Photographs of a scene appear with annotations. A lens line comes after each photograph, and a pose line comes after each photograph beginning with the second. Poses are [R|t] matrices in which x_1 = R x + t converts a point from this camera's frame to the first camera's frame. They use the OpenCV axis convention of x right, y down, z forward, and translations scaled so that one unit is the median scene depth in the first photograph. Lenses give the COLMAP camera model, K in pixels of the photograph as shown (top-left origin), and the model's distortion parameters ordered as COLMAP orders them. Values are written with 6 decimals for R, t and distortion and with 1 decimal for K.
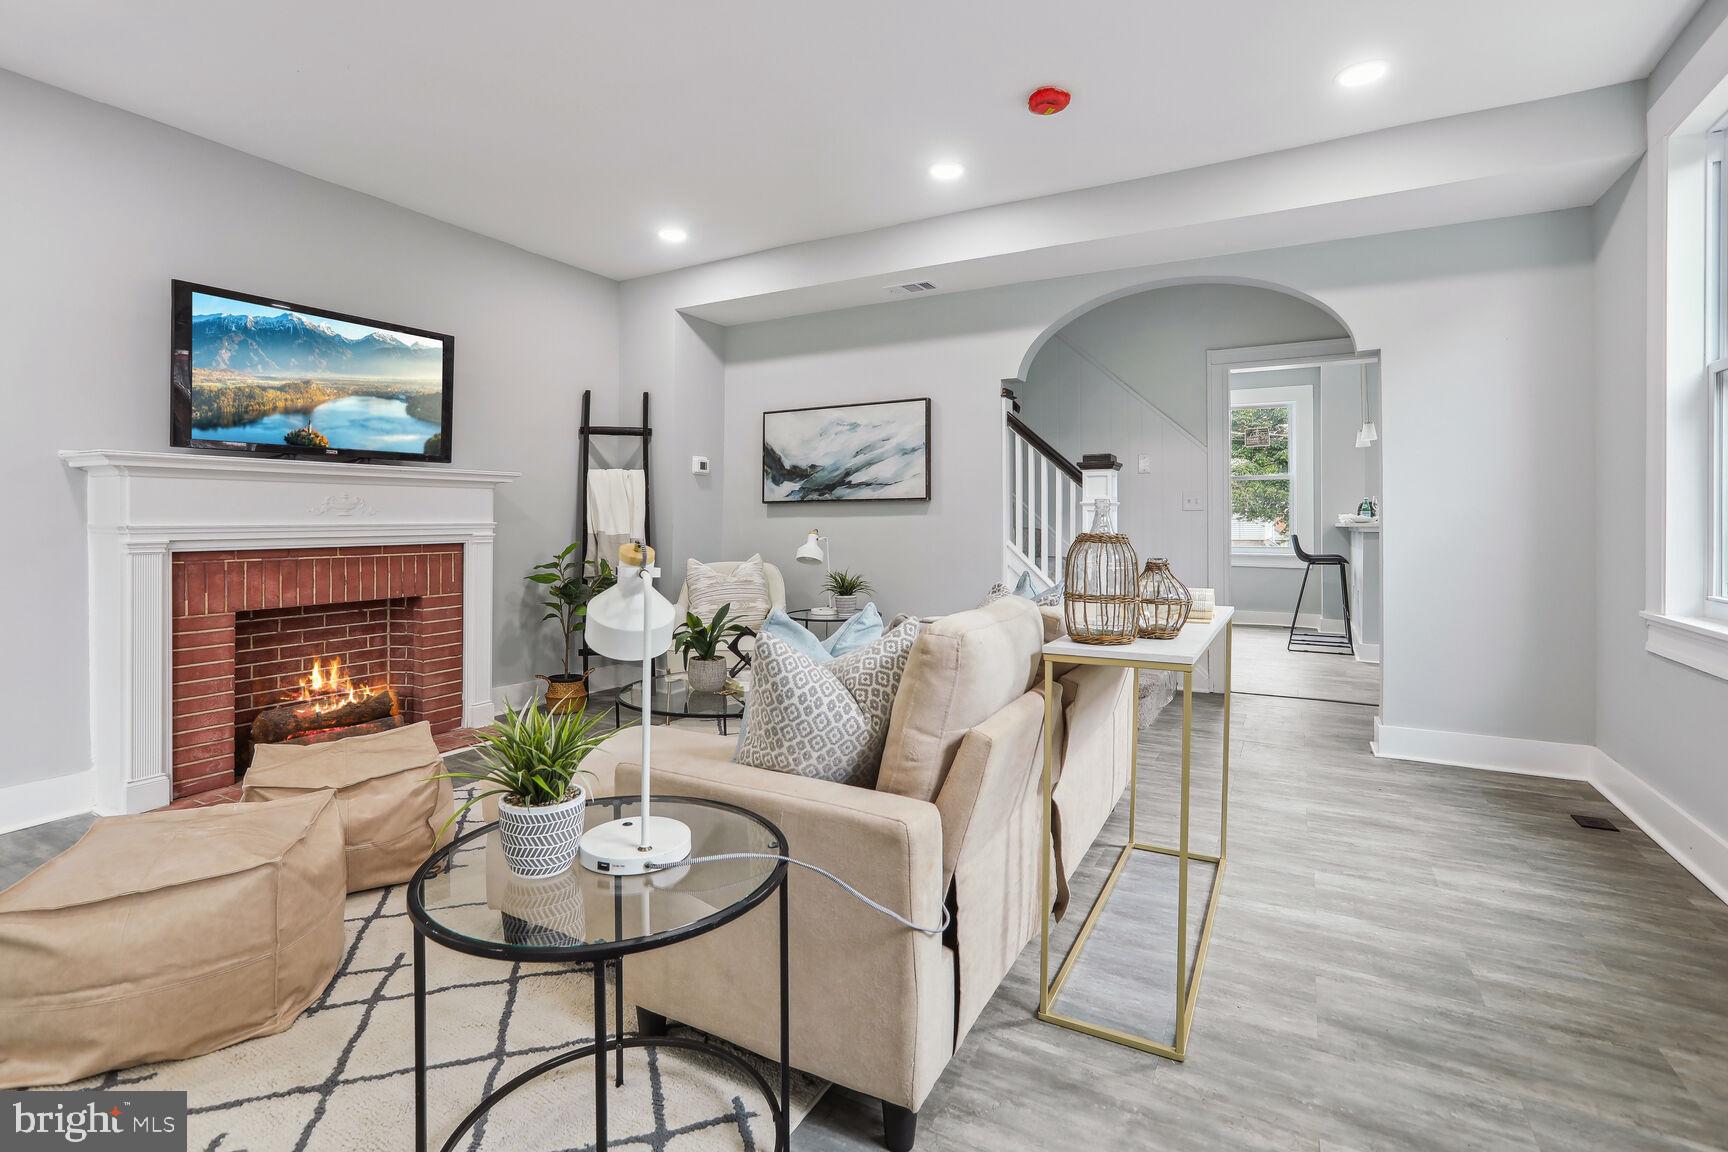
lens RADIAL K [[792.7, 0, 887.2], [0, 792.7, 541.4], [0, 0, 1]] dist [-0.022955, 0.011631]
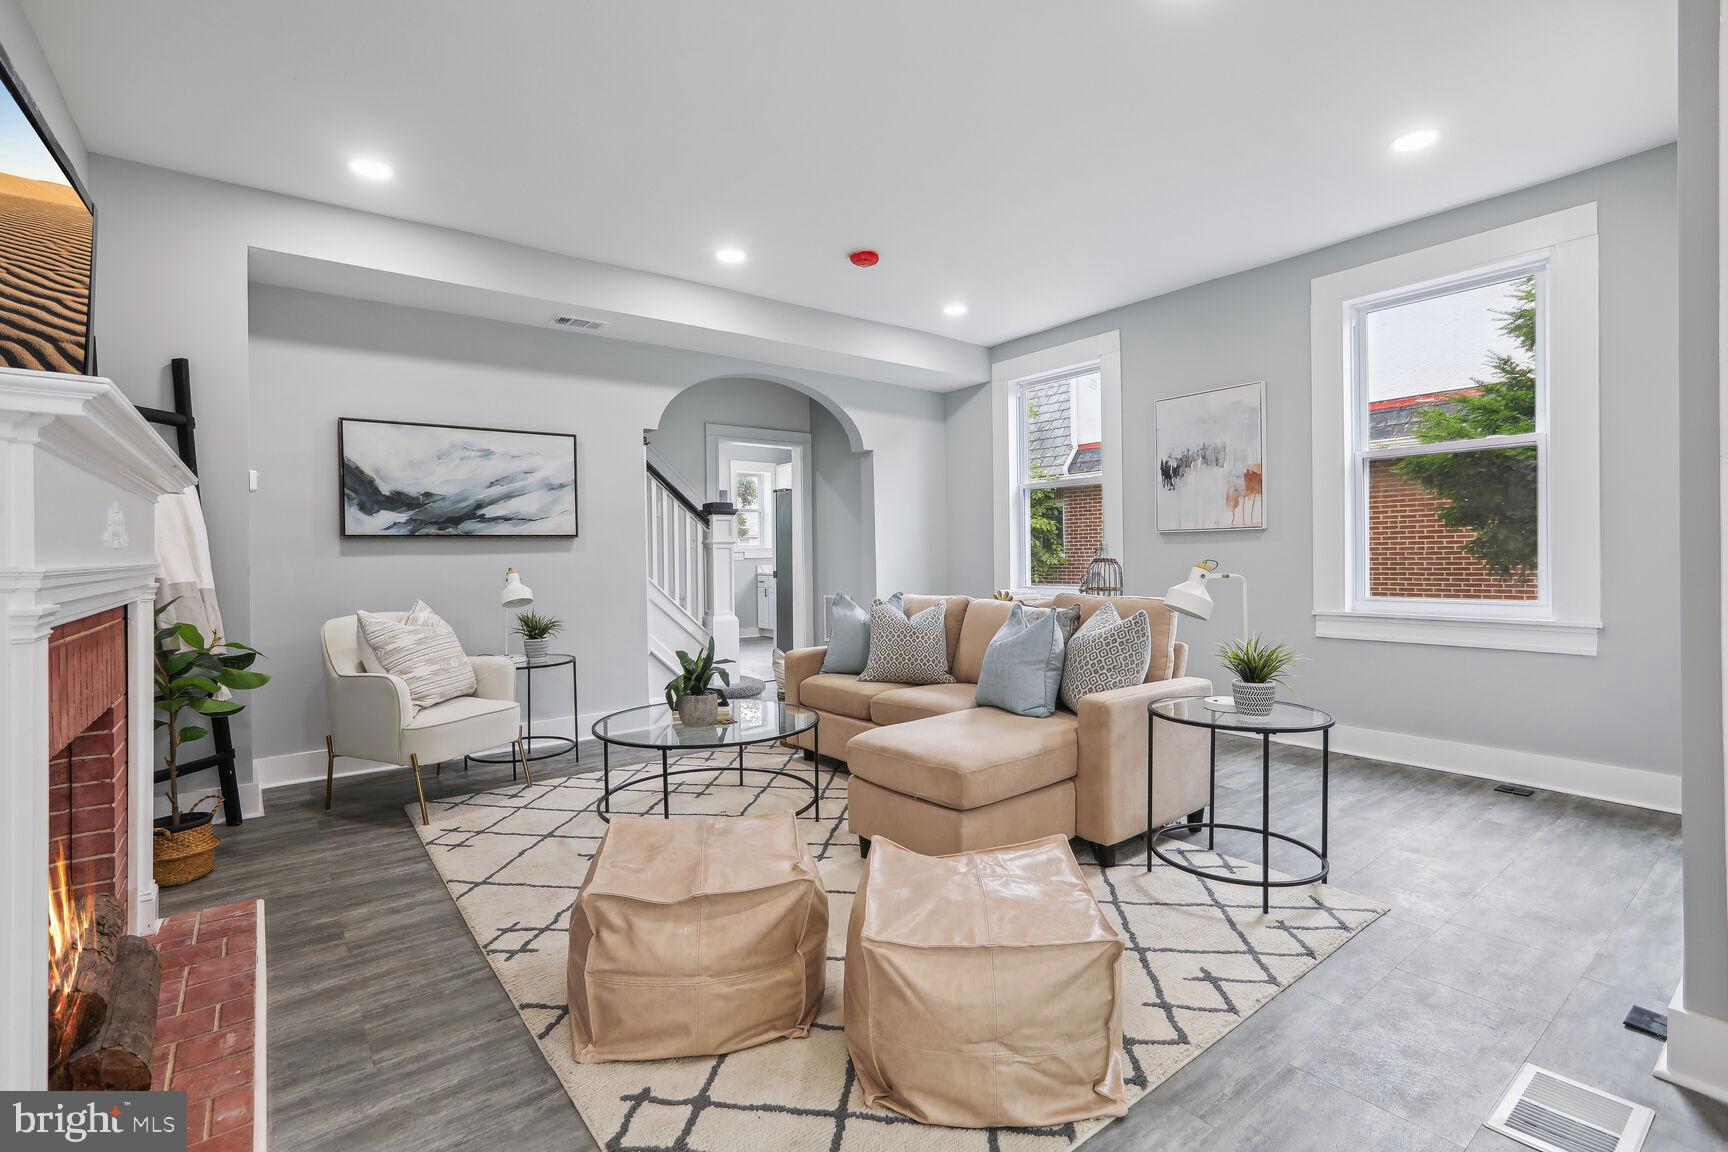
lens RADIAL K [[792.7, 0, 868.3], [0, 792.7, 558.7], [0, 0, 1]] dist [-0.022955, 0.011631]
pose [[0.401988, -0.011759, 0.915569, -0.680728], [0.036155, 0.999342, -0.003040, -0.009008], [-0.914931, 0.034324, 0.402149, 0.261528]]
